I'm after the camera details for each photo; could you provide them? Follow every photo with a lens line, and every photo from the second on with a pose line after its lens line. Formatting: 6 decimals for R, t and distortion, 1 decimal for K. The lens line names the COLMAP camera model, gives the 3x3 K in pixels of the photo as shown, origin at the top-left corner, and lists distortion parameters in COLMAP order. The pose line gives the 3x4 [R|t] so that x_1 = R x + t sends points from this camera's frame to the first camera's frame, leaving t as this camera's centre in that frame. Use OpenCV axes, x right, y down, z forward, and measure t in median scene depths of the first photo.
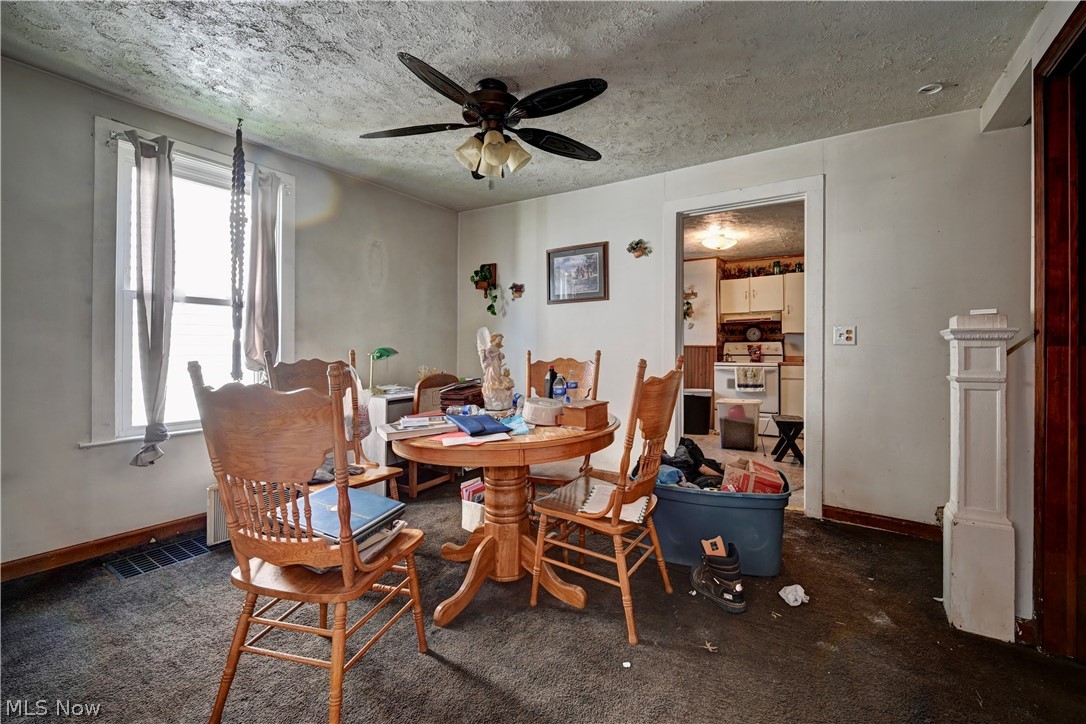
lens RADIAL K [[432.5, 0, 550.8], [0, 432.5, 354.5], [0, 0, 1]] dist [-0.021654, -0.004685]
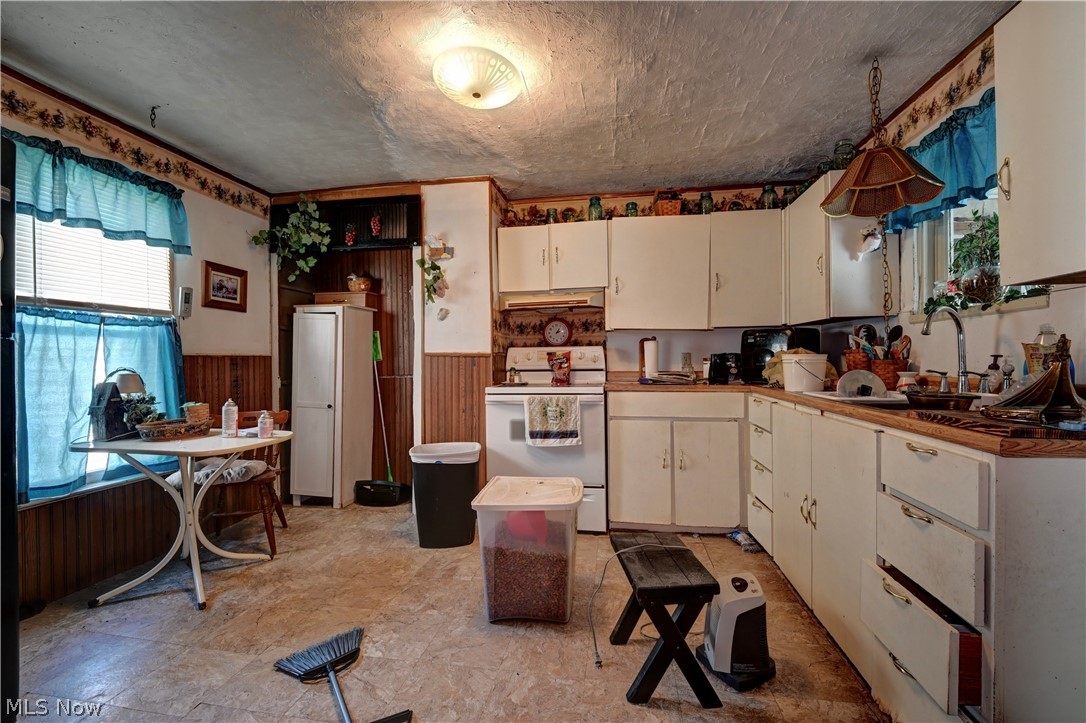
lens RADIAL K [[432.5, 0, 546.0], [0, 432.5, 366.0], [0, 0, 1]] dist [-0.021654, -0.004685]
pose [[0.908114, -0.013266, 0.418513, 0.232207], [0.011472, 0.999911, 0.006803, -0.008312], [-0.418566, -0.001377, 0.908186, 0.516224]]
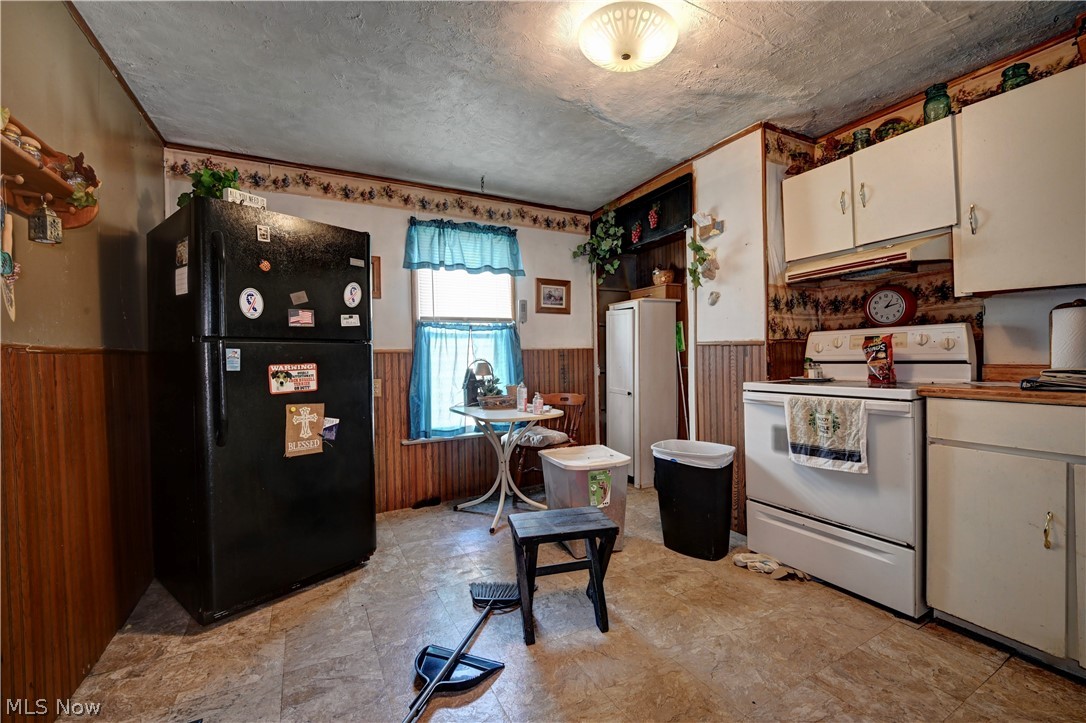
lens RADIAL K [[432.5, 0, 544.2], [0, 432.5, 366.1], [0, 0, 1]] dist [-0.021654, -0.004685]
pose [[0.881637, -0.008165, -0.471857, 0.396452], [0.018277, 0.999691, 0.016851, -0.006961], [0.471573, -0.023481, 0.881514, 0.544350]]
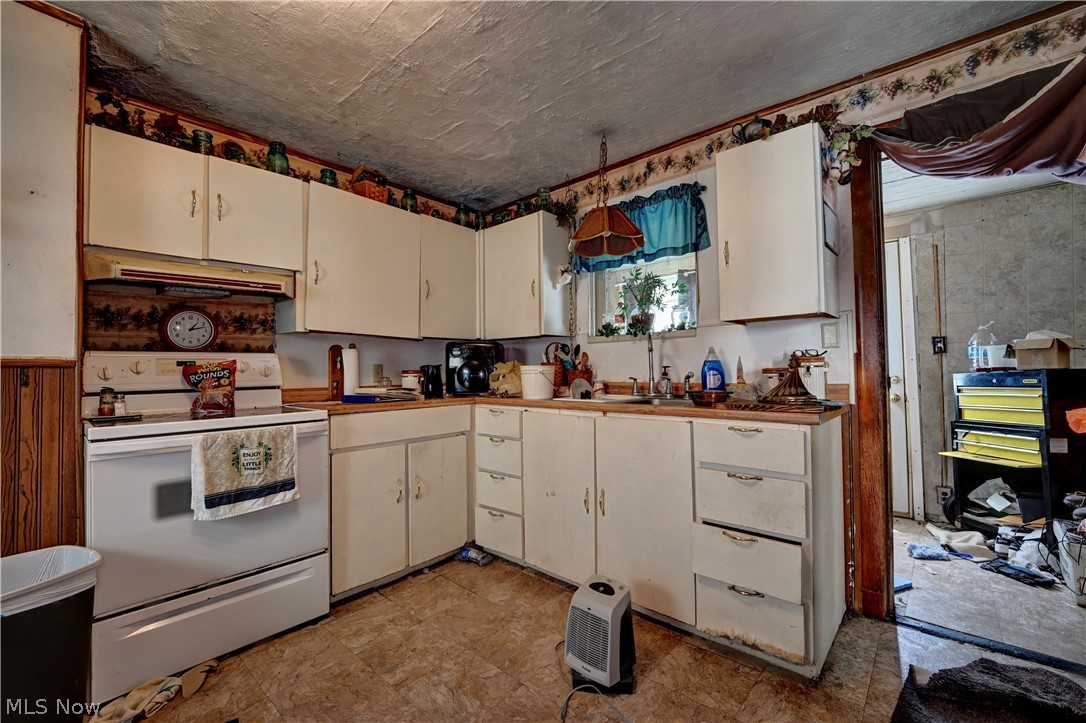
lens RADIAL K [[432.5, 0, 543.3], [0, 432.5, 365.9], [0, 0, 1]] dist [-0.021654, -0.004685]
pose [[0.135821, 0.010263, 0.990680, 0.177339], [0.020658, 0.999700, -0.013189, -0.007860], [-0.990518, 0.022257, 0.135568, 0.699342]]
